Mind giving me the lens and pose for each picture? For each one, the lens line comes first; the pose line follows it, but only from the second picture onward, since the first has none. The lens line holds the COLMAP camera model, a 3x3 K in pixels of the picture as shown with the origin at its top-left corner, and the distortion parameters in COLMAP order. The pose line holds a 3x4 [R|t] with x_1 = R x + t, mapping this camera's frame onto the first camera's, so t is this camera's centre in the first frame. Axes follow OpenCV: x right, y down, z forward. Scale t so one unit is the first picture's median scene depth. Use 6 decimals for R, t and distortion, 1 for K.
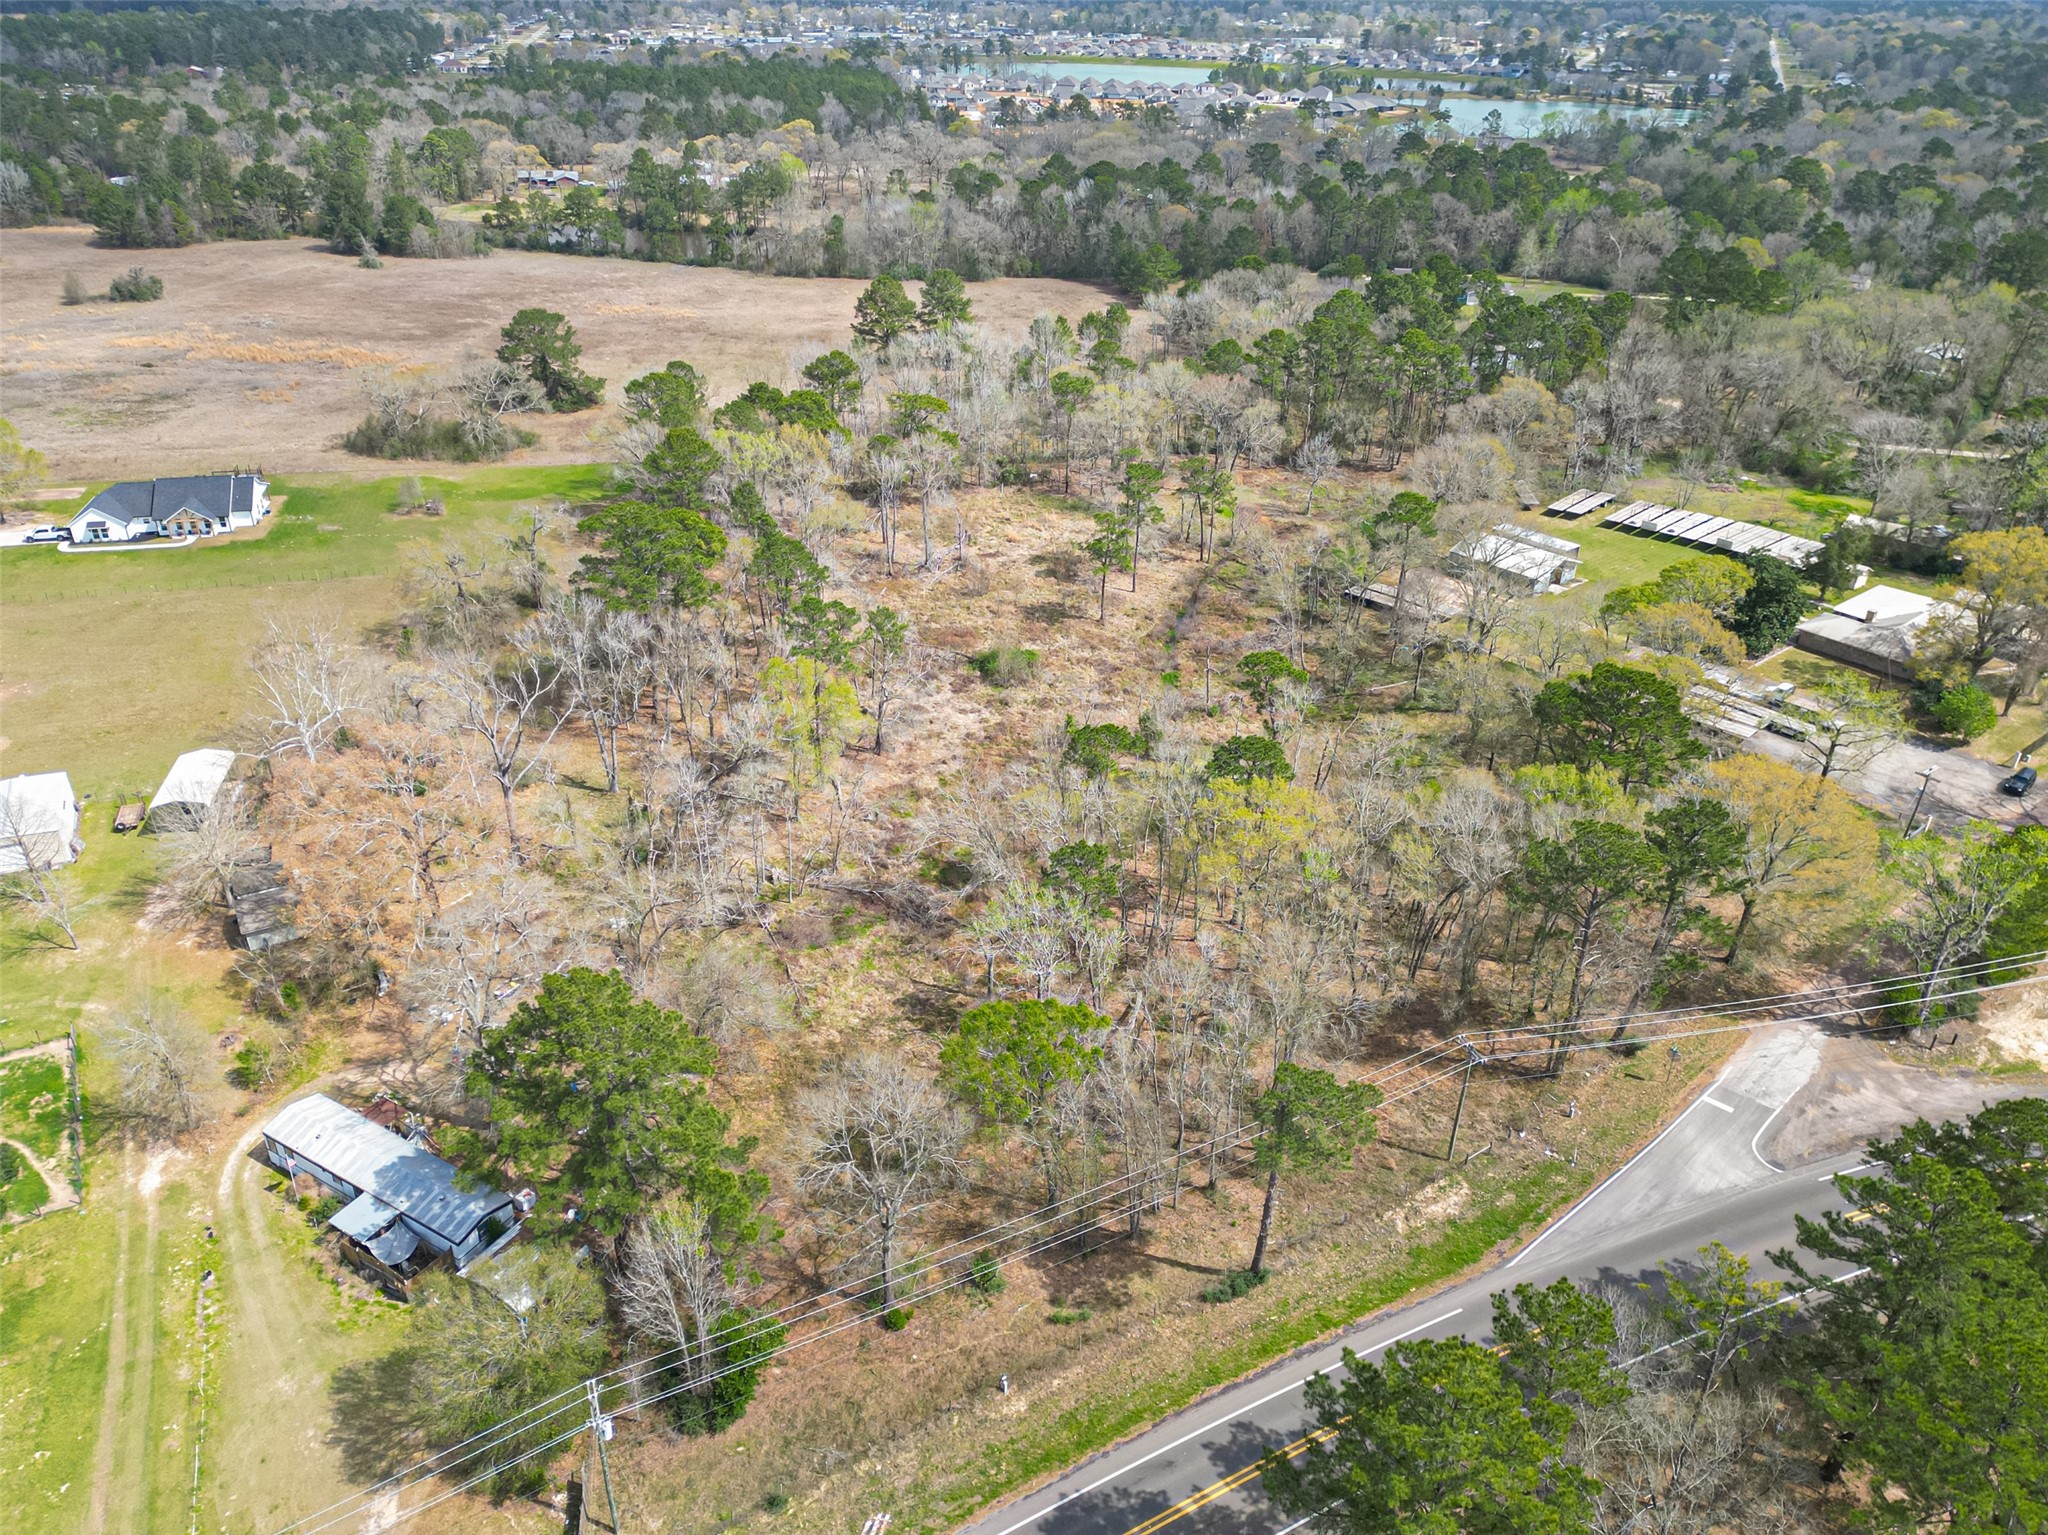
lens RADIAL K [[1427.6, 0, 1020.9], [0, 1427.6, 768.6], [0, 0, 1]] dist [0.076896, -0.074658]
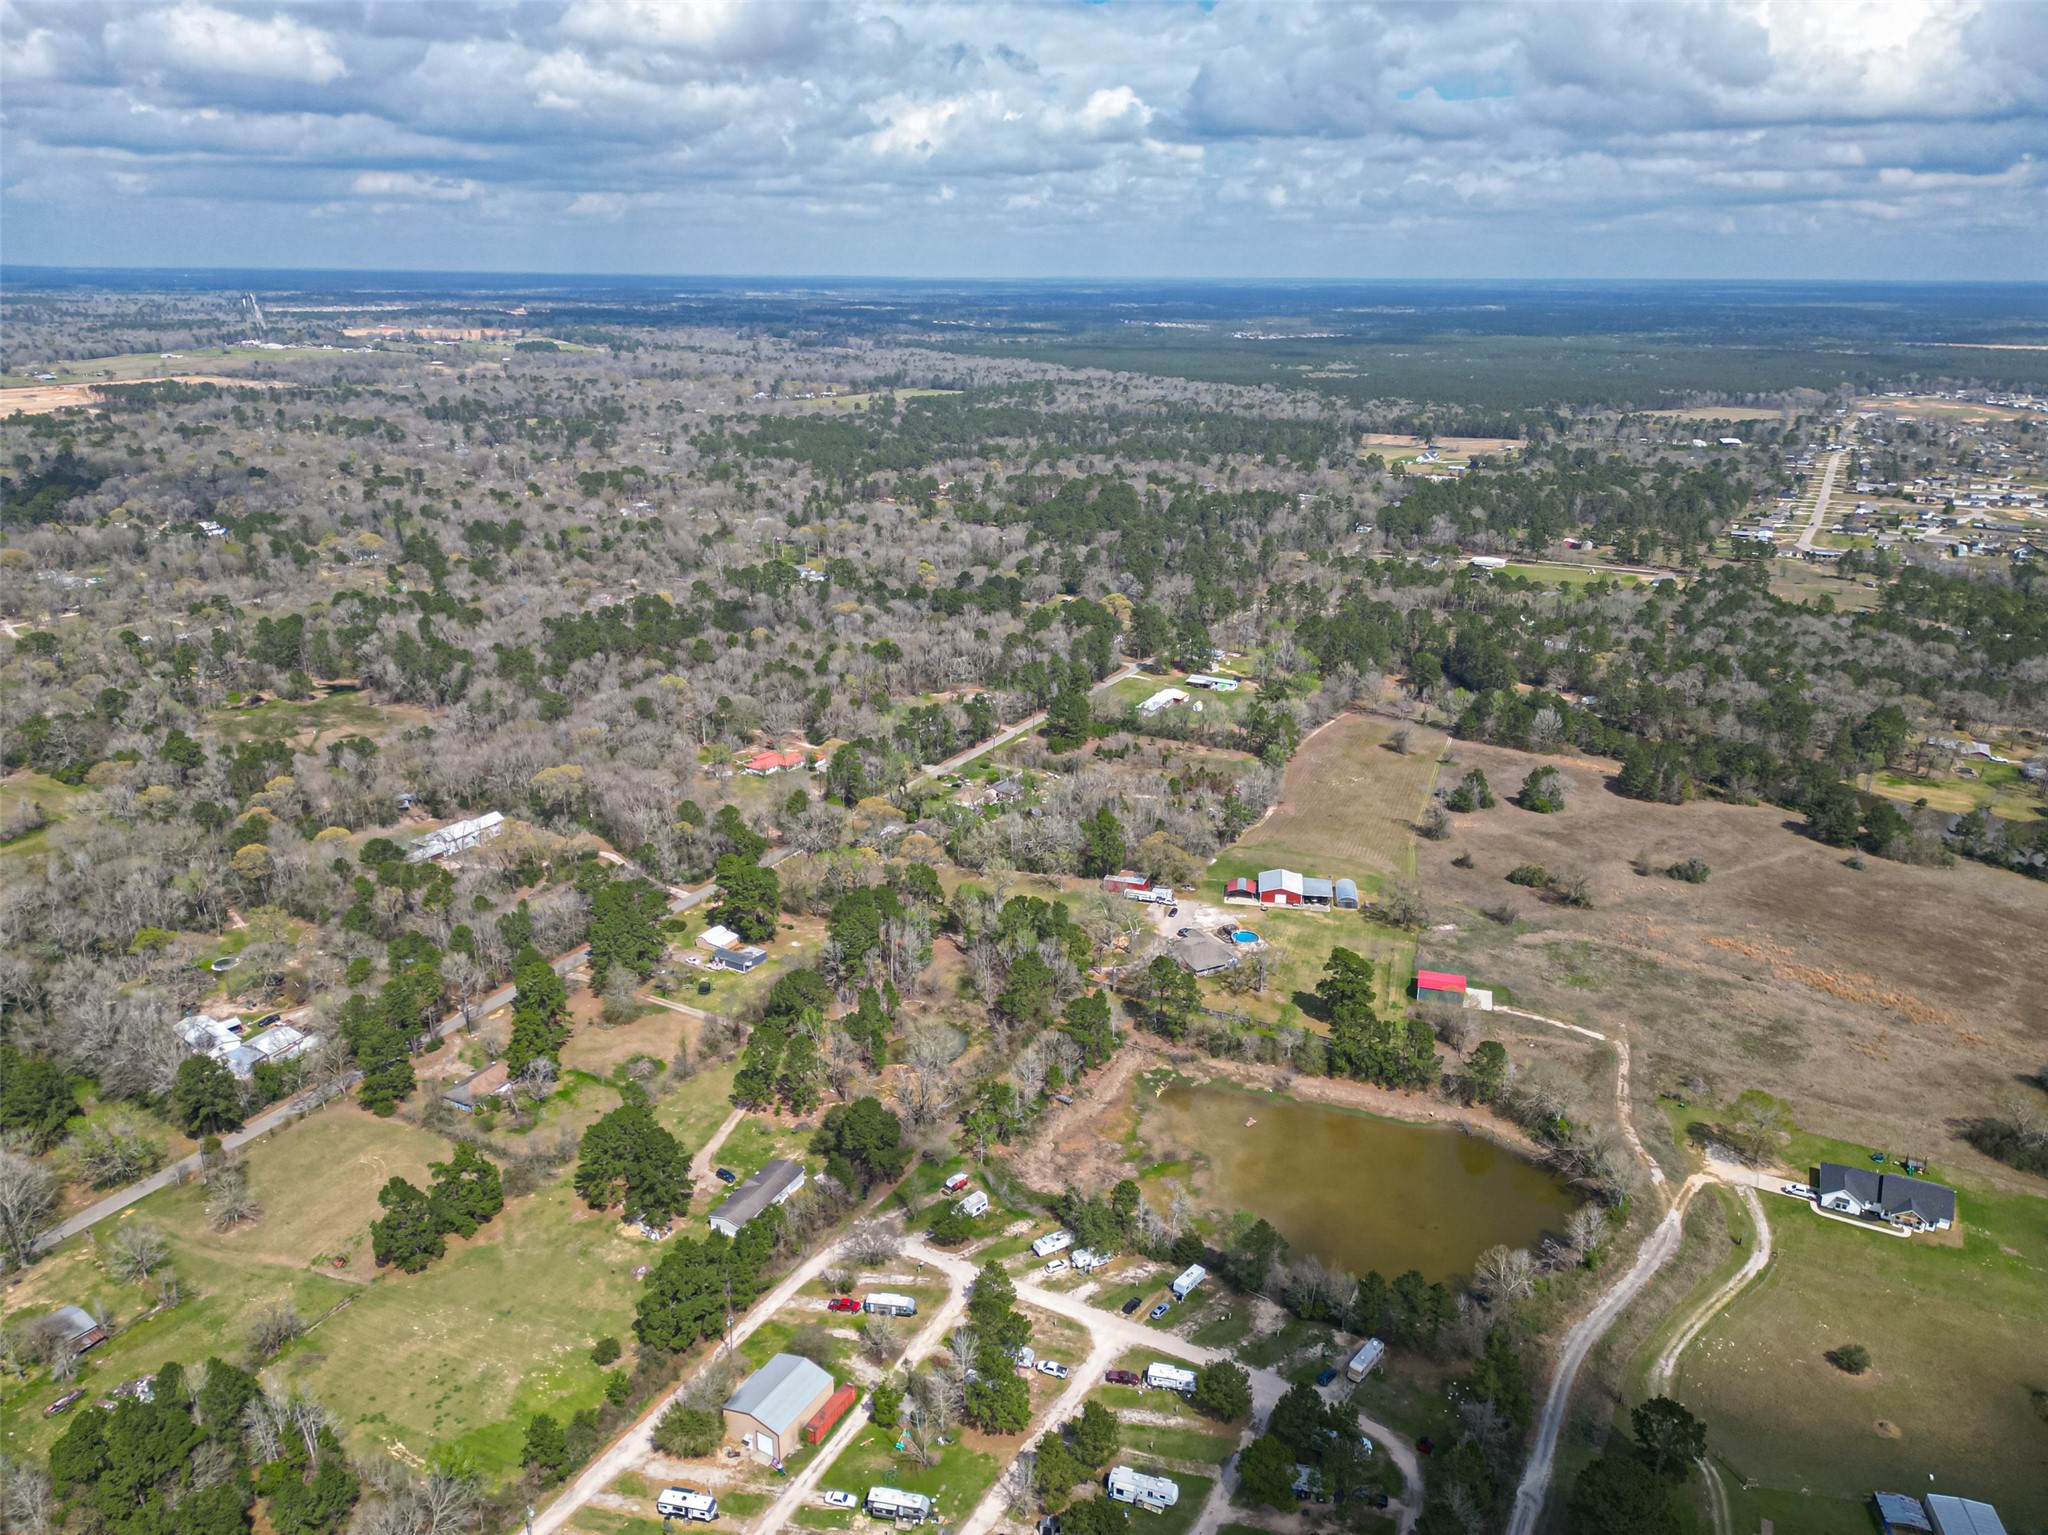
lens RADIAL K [[1421.9, 0, 1021.1], [0, 1421.9, 773.3], [0, 0, 1]] dist [0.081394, -0.077502]
pose [[0.757248, 0.205504, -0.619954, -0.410502], [-0.315784, 0.946087, -0.072106, -0.189937], [0.571713, 0.250374, 0.781318, -0.637474]]
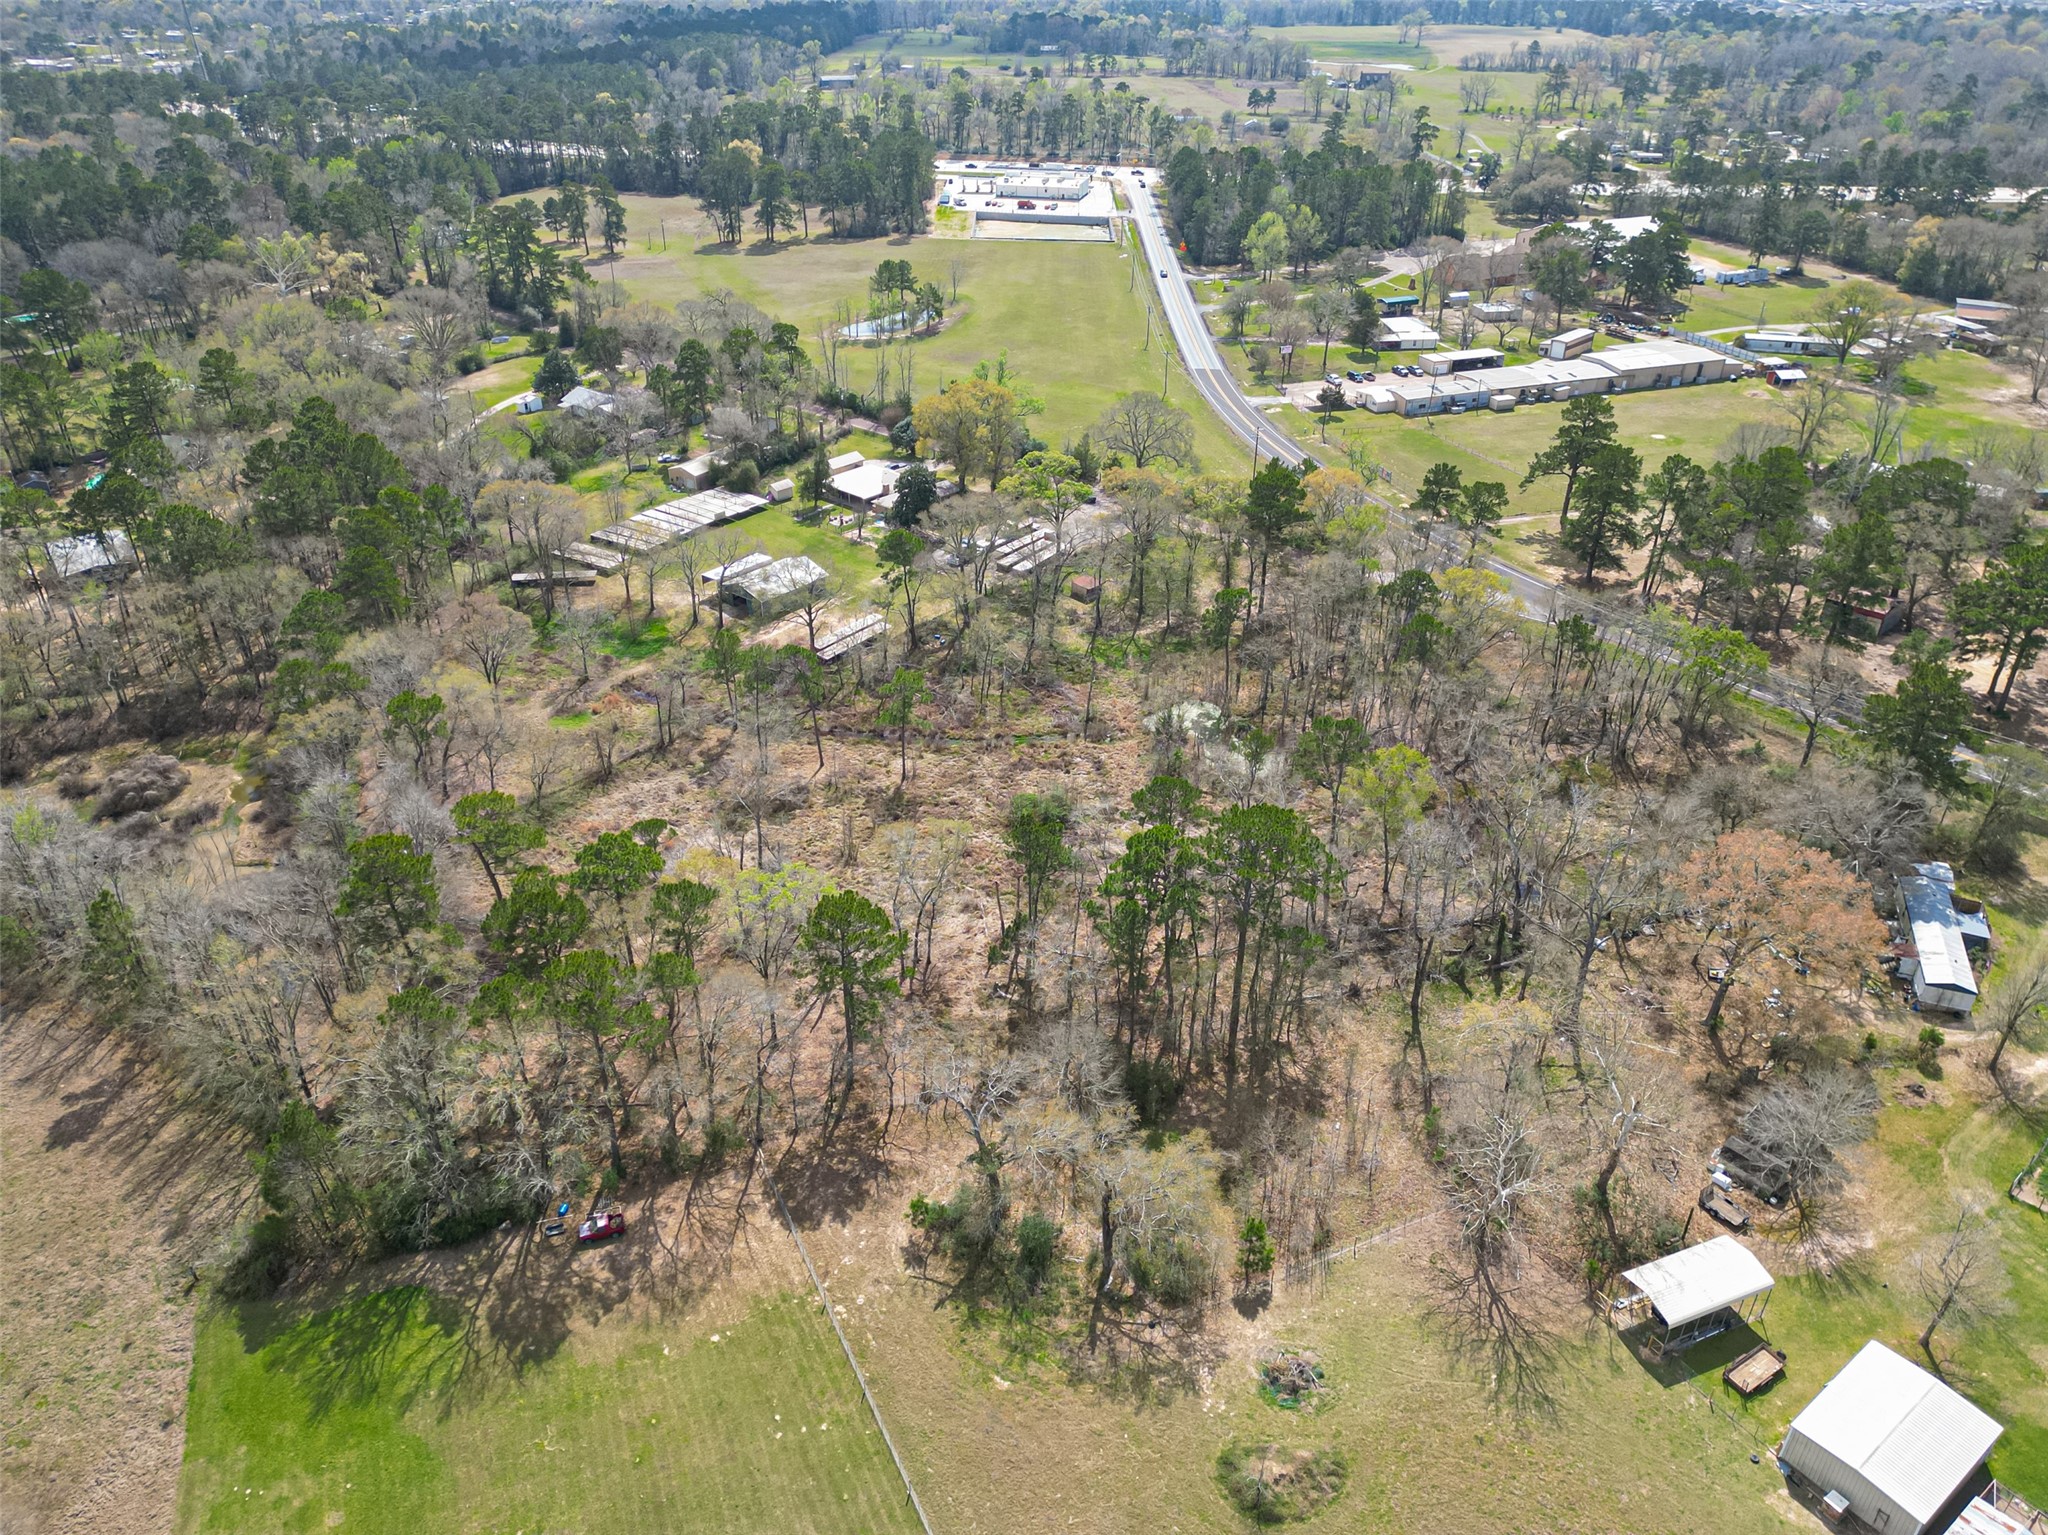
lens RADIAL K [[1425.3, 0, 1021.2], [0, 1425.3, 770.2], [0, 0, 1]] dist [0.080768, -0.078454]
pose [[-0.165580, -0.520029, 0.837946, -0.660611], [0.482110, 0.698542, 0.528781, -0.502026], [-0.860321, 0.491538, 0.135047, 0.690323]]
